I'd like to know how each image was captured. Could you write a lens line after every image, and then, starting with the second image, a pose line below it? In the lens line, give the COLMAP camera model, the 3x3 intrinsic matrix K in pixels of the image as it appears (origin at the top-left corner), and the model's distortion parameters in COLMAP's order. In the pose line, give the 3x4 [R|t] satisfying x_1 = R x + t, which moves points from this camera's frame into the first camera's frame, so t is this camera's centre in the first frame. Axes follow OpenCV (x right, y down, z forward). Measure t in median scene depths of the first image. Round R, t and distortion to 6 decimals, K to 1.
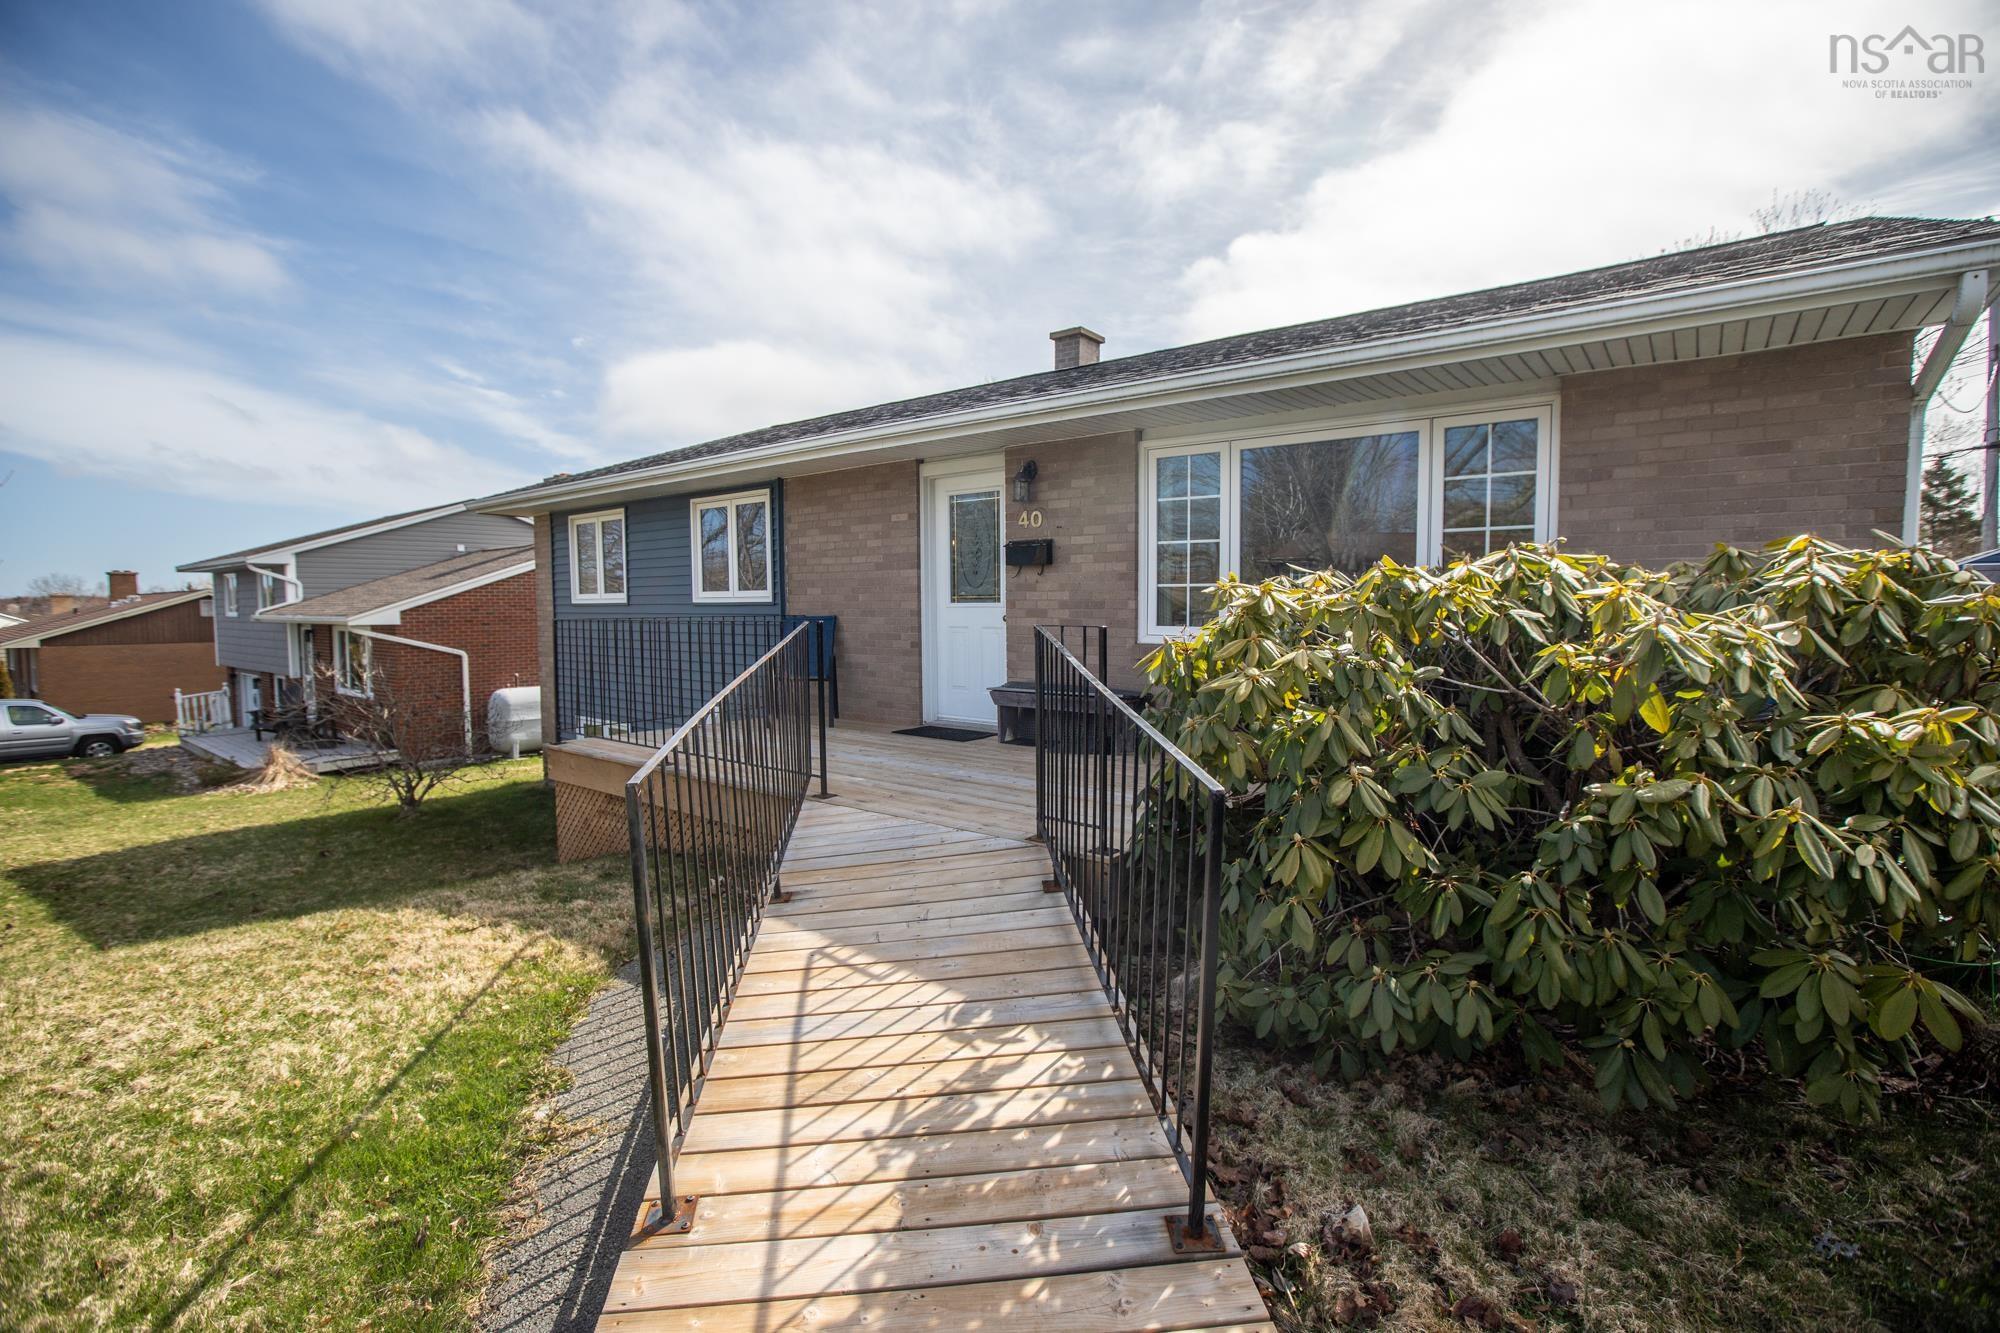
lens RADIAL K [[936.8, 0, 1034.4], [0, 936.8, 666.1], [0, 0, 1]] dist [-0.064277, 0.022819]
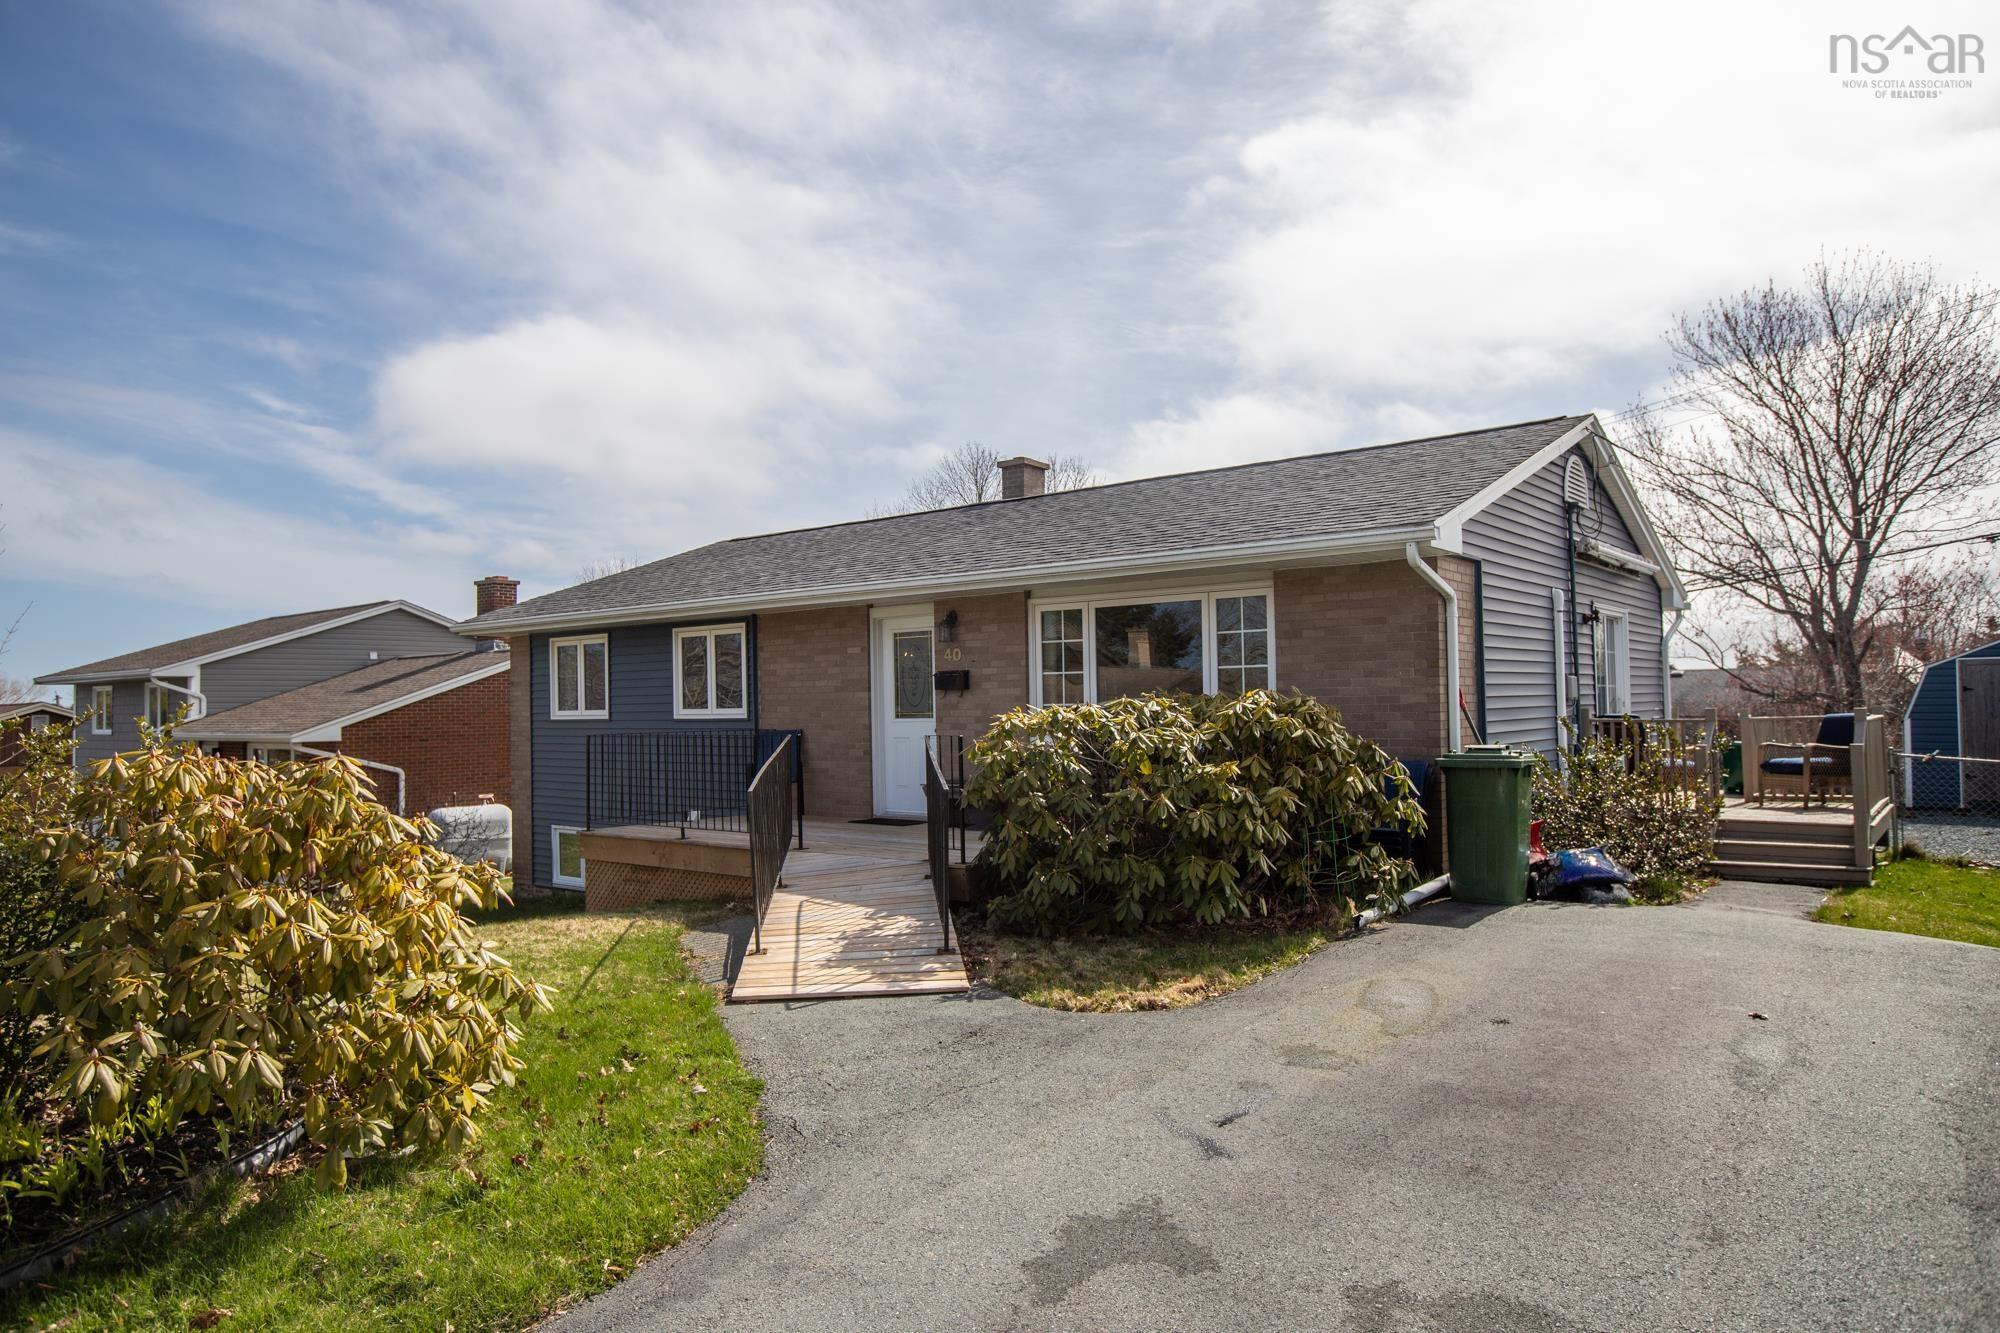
lens RADIAL K [[1243.1, 0, 1000.0], [0, 1243.1, 666.5], [0, 0, 1]] dist [0.005237, 0.003136]
pose [[0.999322, -0.012701, -0.034567, 0.102701], [0.009201, 0.994986, -0.099591, 0.028234], [0.035659, 0.099205, 0.994428, -0.612185]]
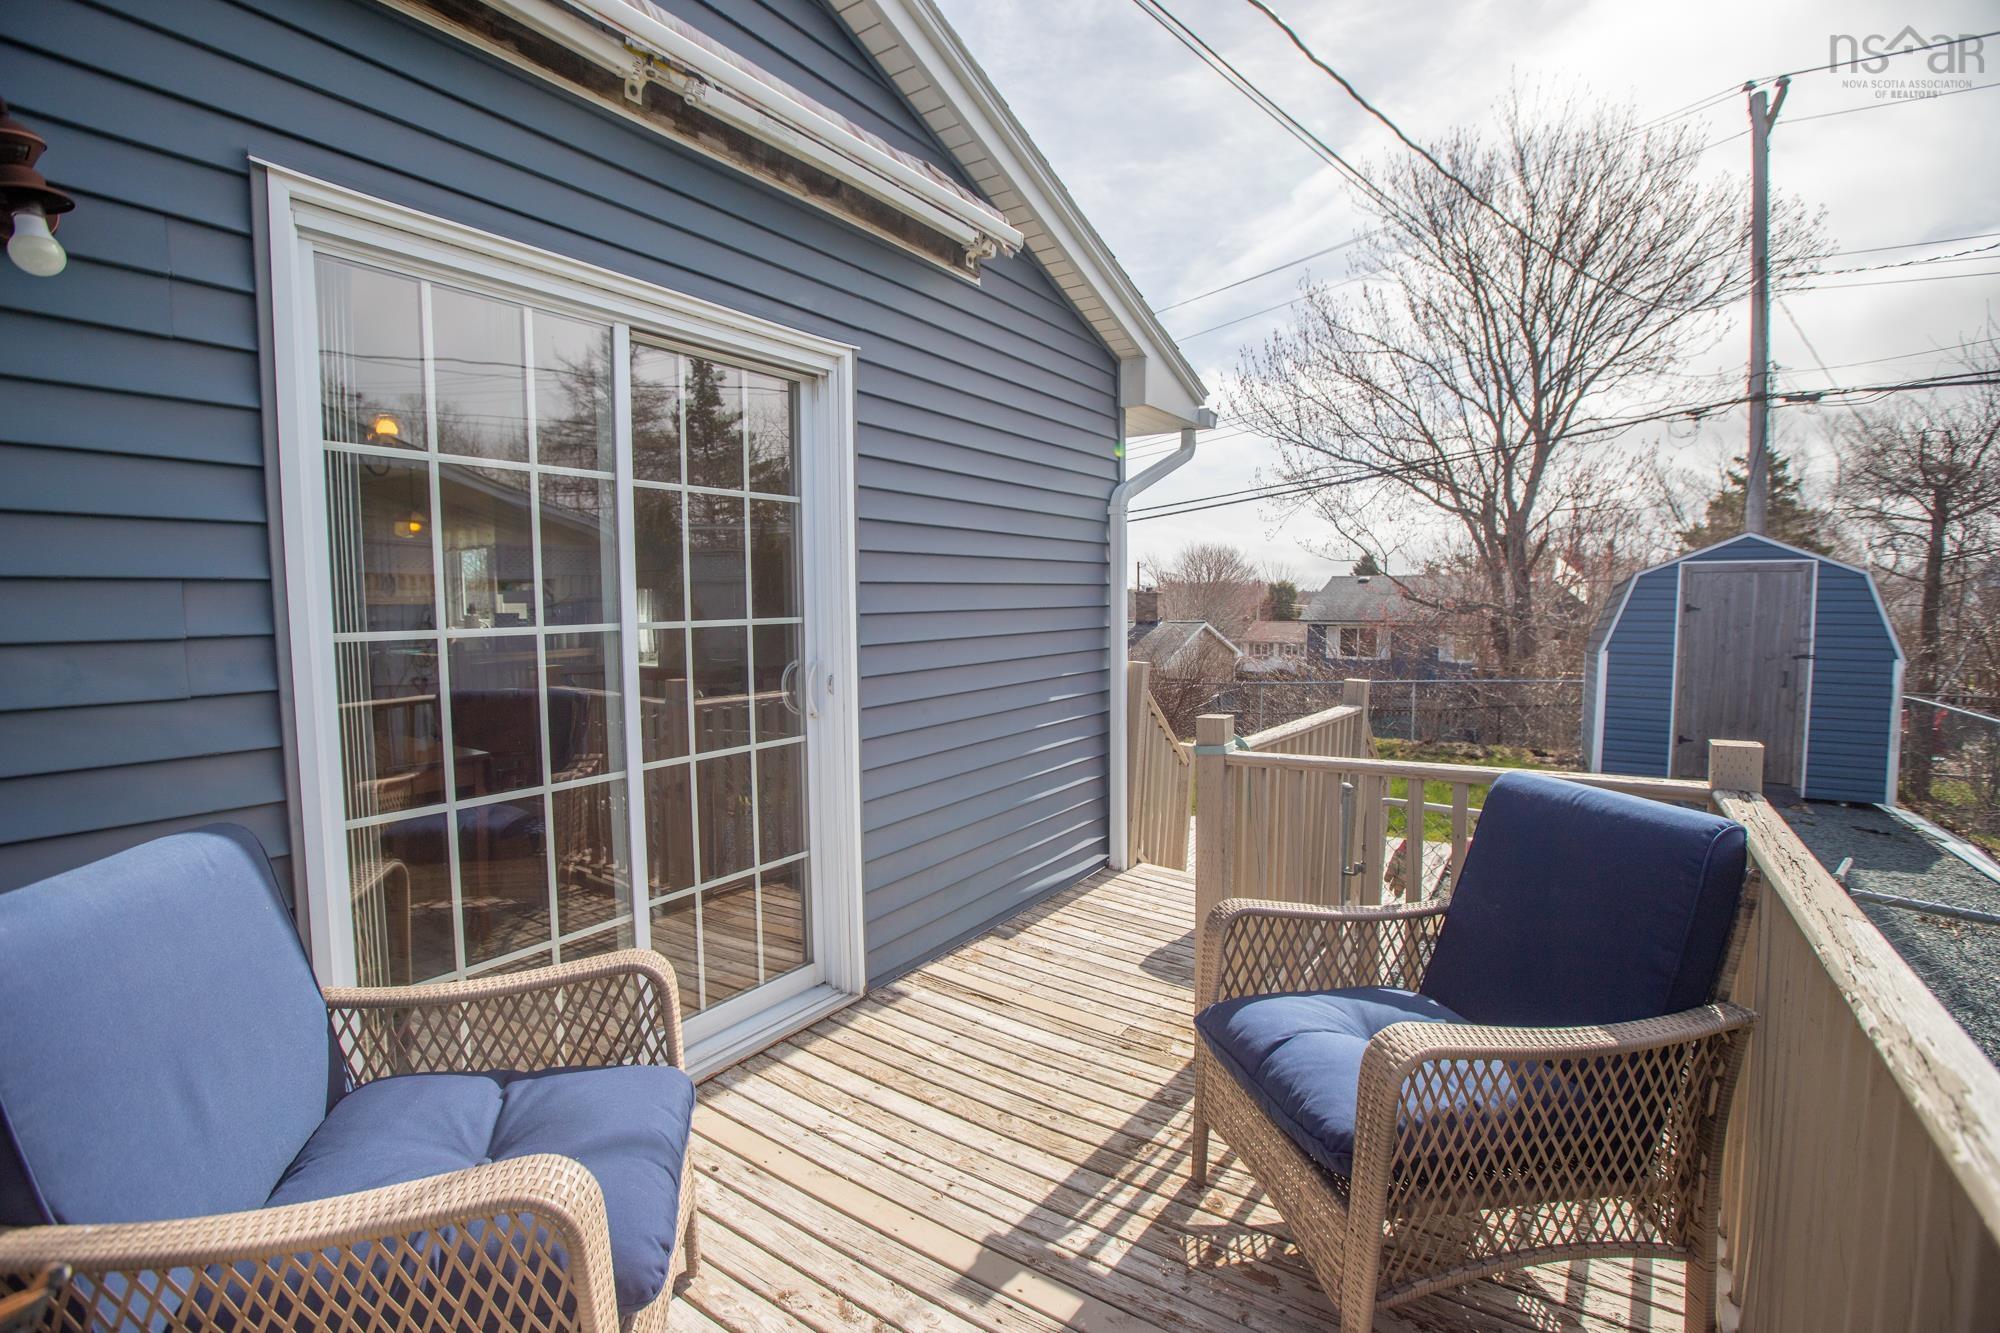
lens RADIAL K [[920.4, 0, 1038.5], [0, 920.4, 660.0], [0, 0, 1]] dist [-0.000385, 0.000442]
pose [[0.995546, -0.010497, 0.093687, 0.881141], [0.010622, 0.999943, -0.000841, -0.084989], [-0.093673, 0.001833, 0.995601, 0.663213]]
